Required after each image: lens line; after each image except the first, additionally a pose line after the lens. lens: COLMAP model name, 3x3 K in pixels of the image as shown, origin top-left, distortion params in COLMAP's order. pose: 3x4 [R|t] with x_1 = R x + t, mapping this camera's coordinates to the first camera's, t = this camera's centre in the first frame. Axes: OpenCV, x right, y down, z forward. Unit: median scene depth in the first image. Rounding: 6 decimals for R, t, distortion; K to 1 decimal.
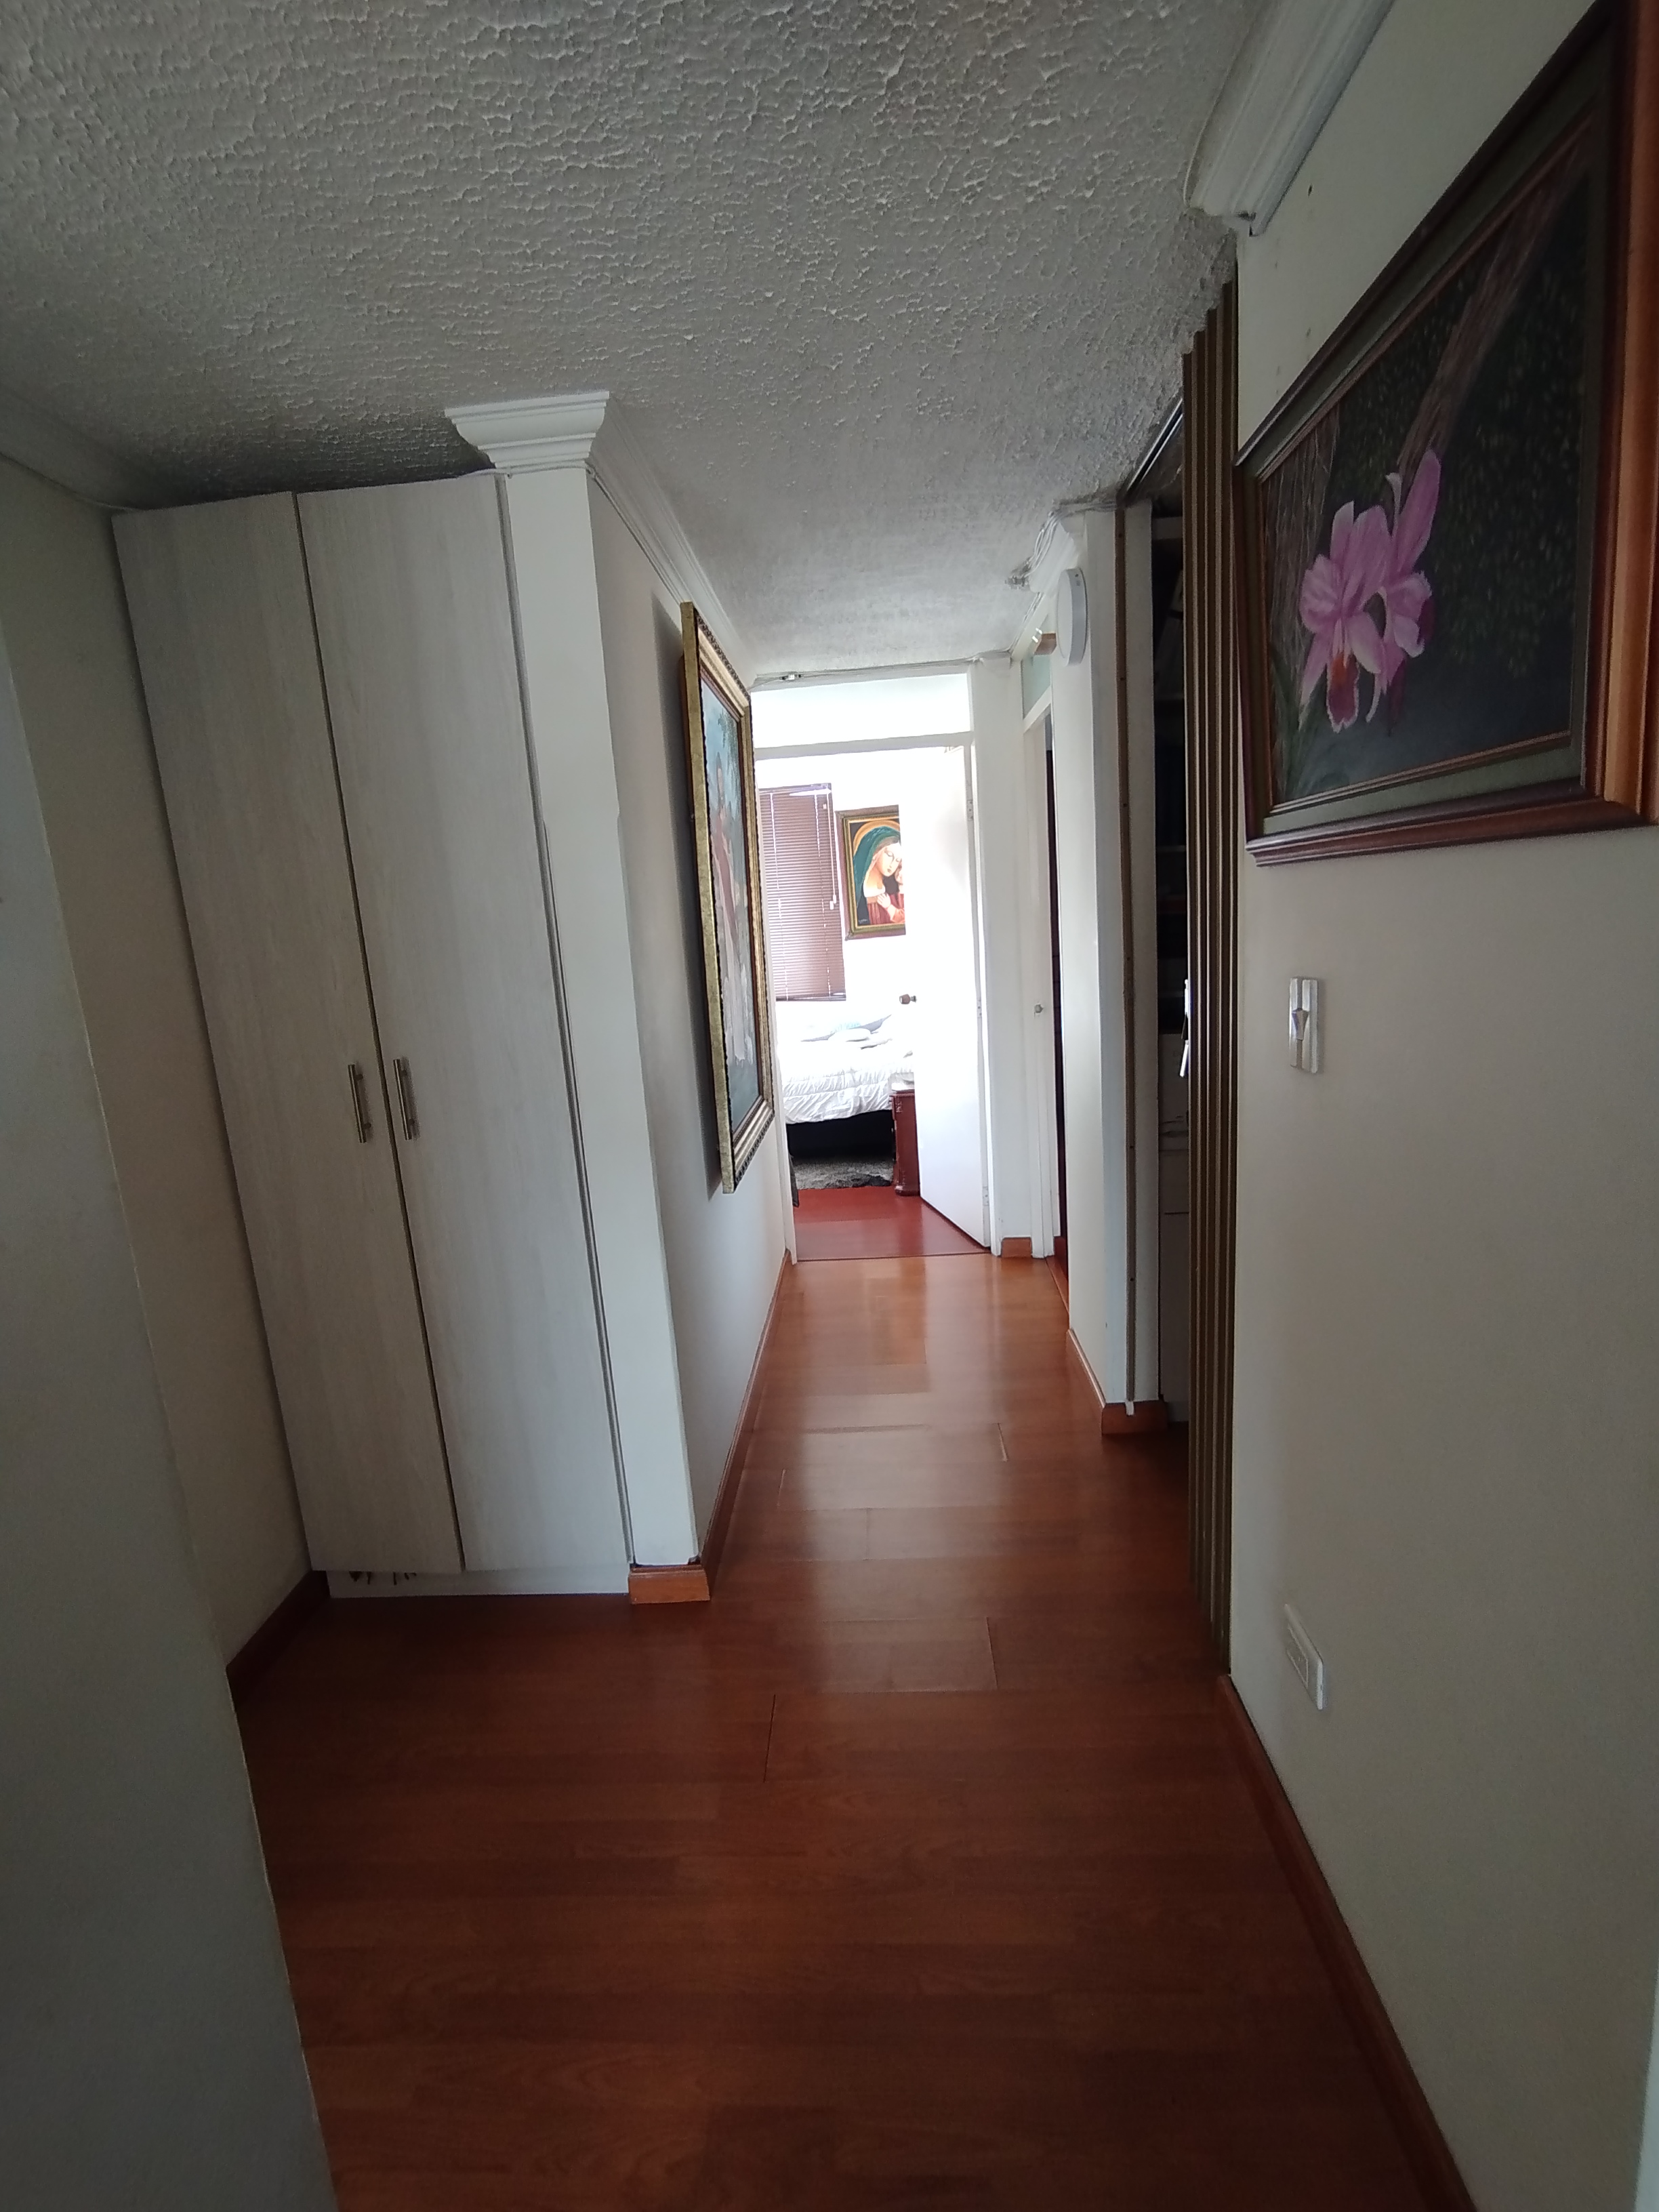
lens RADIAL K [[1029.5, 0, 829.5], [0, 1029.5, 1106.0], [0, 0, 1]] dist [-0.004209, 0.013235]
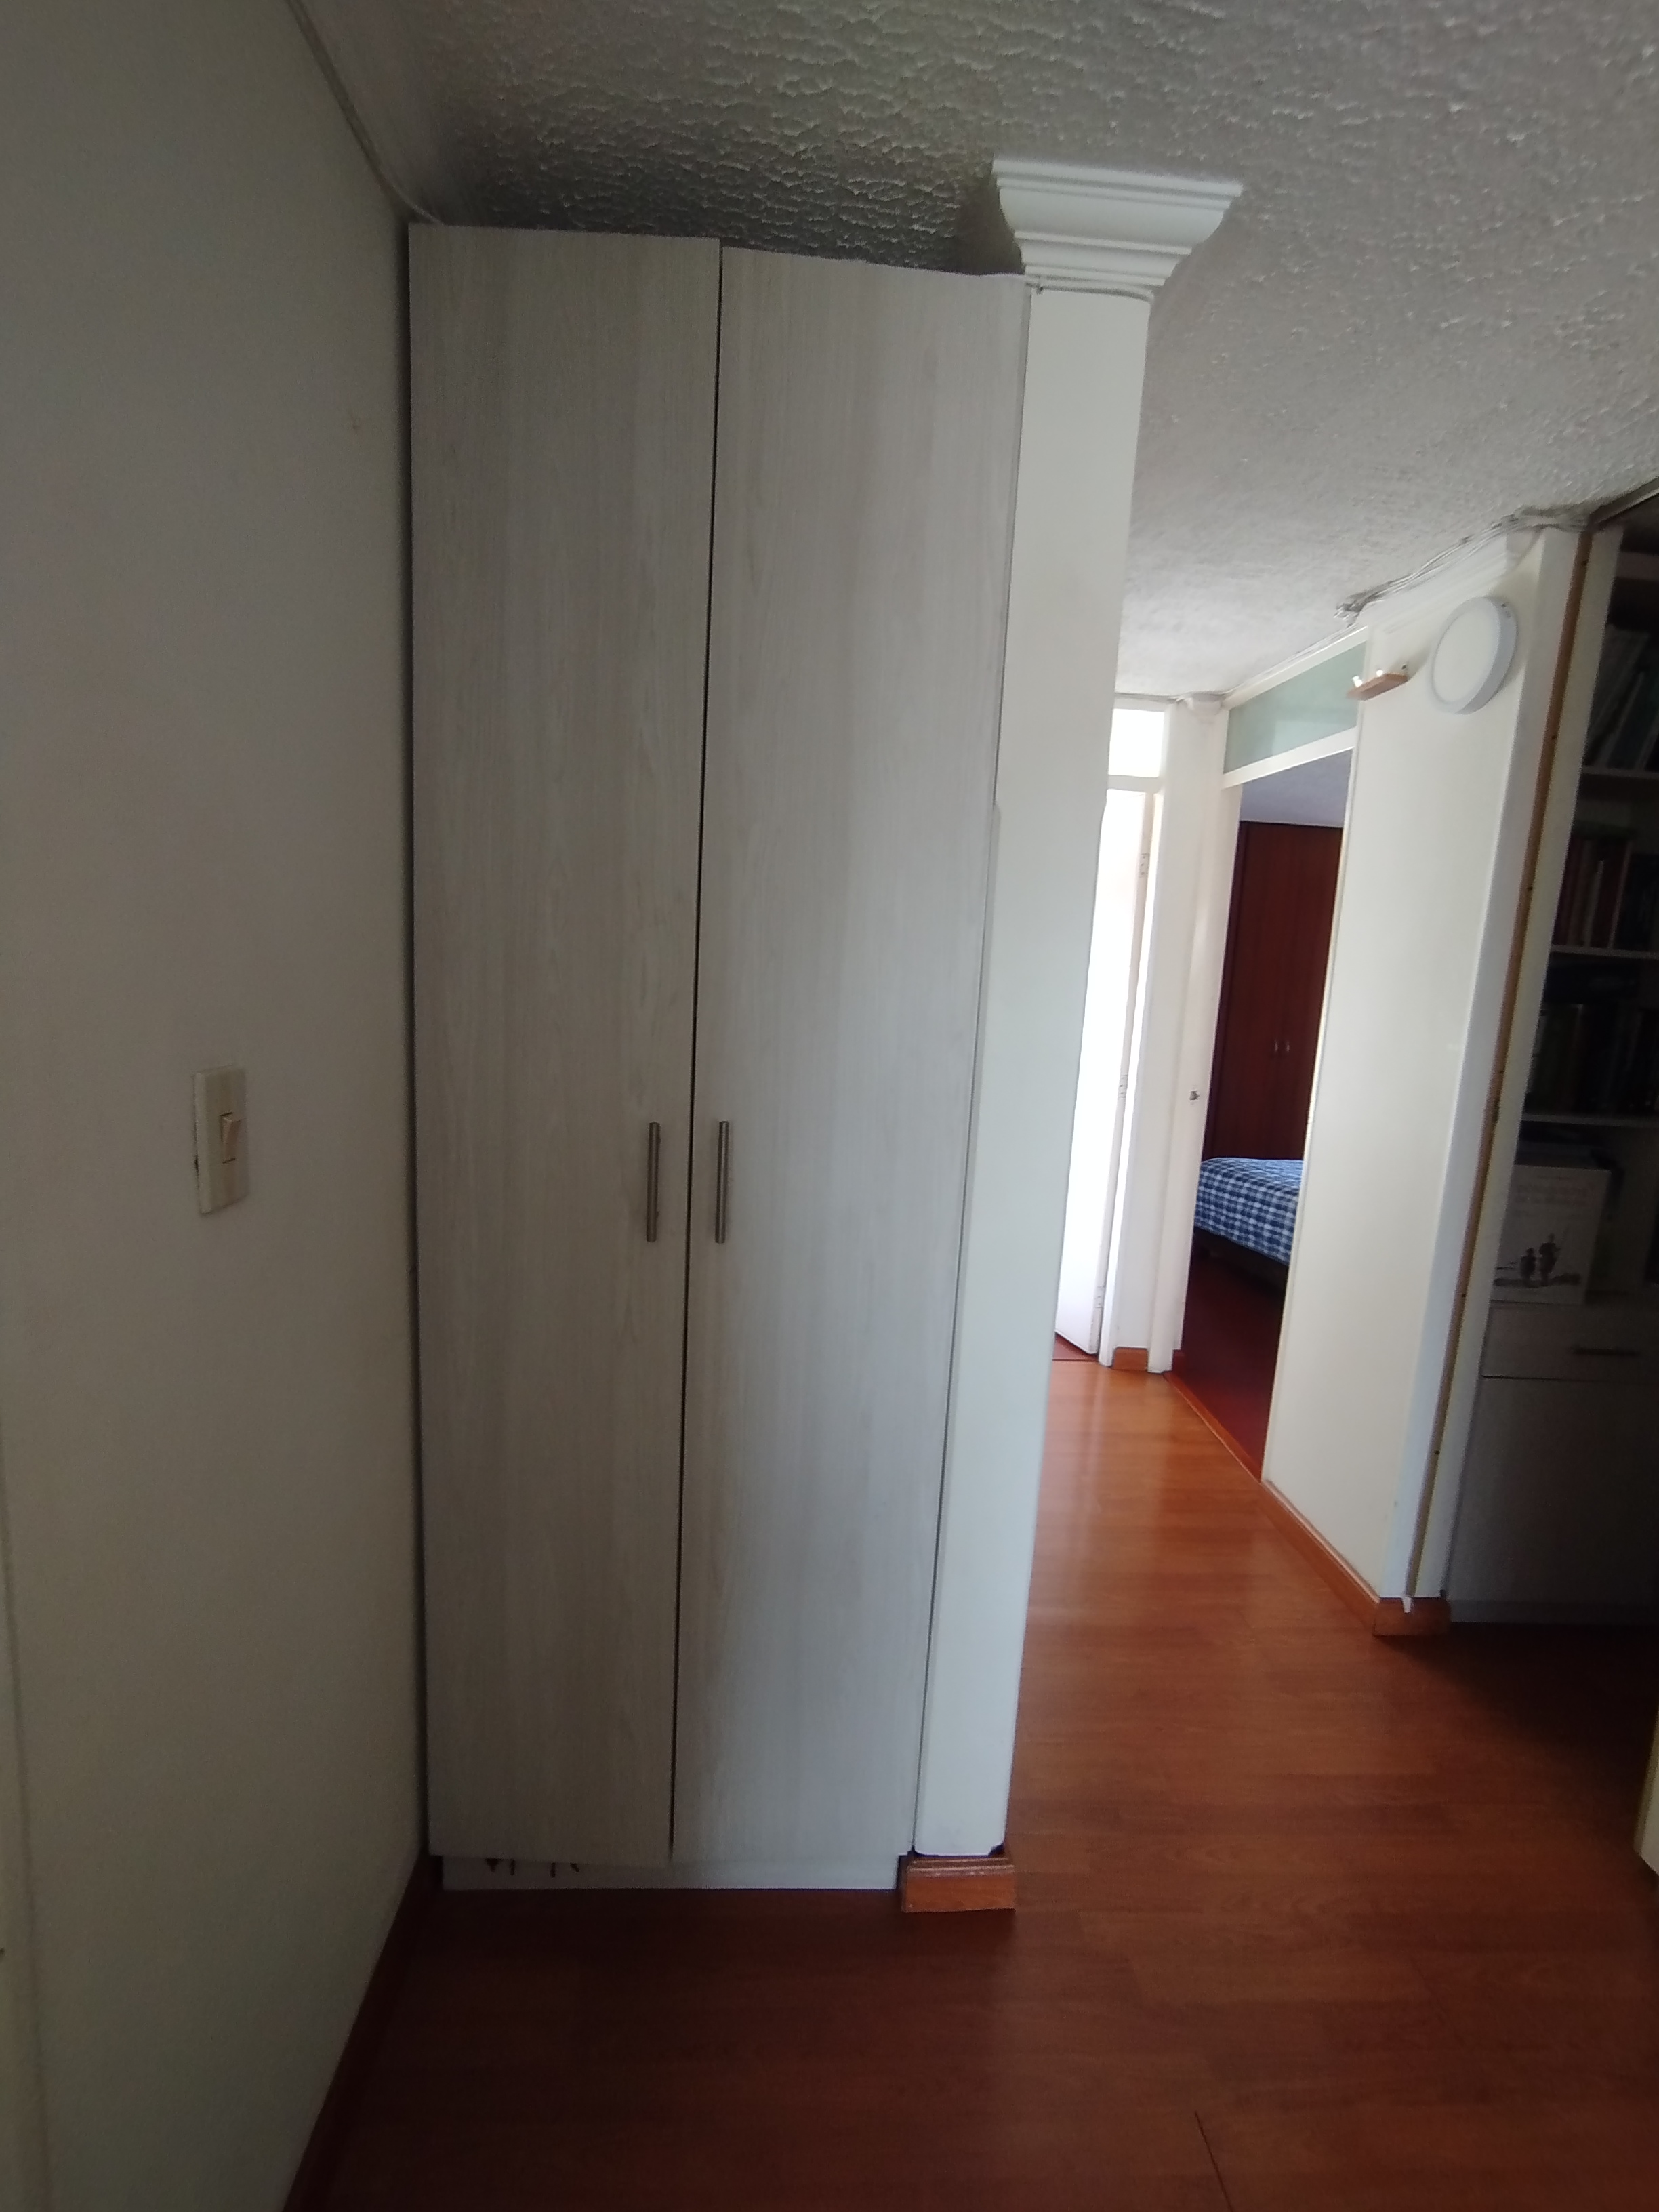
lens RADIAL K [[1013.6, 0, 824.6], [0, 1013.6, 1108.7], [0, 0, 1]] dist [-0.014089, 0.013683]
pose [[0.984819, 0.104664, 0.138483, -0.384843], [-0.100475, 0.994254, -0.036921, -0.030839], [-0.141552, 0.022447, 0.989676, 0.299039]]
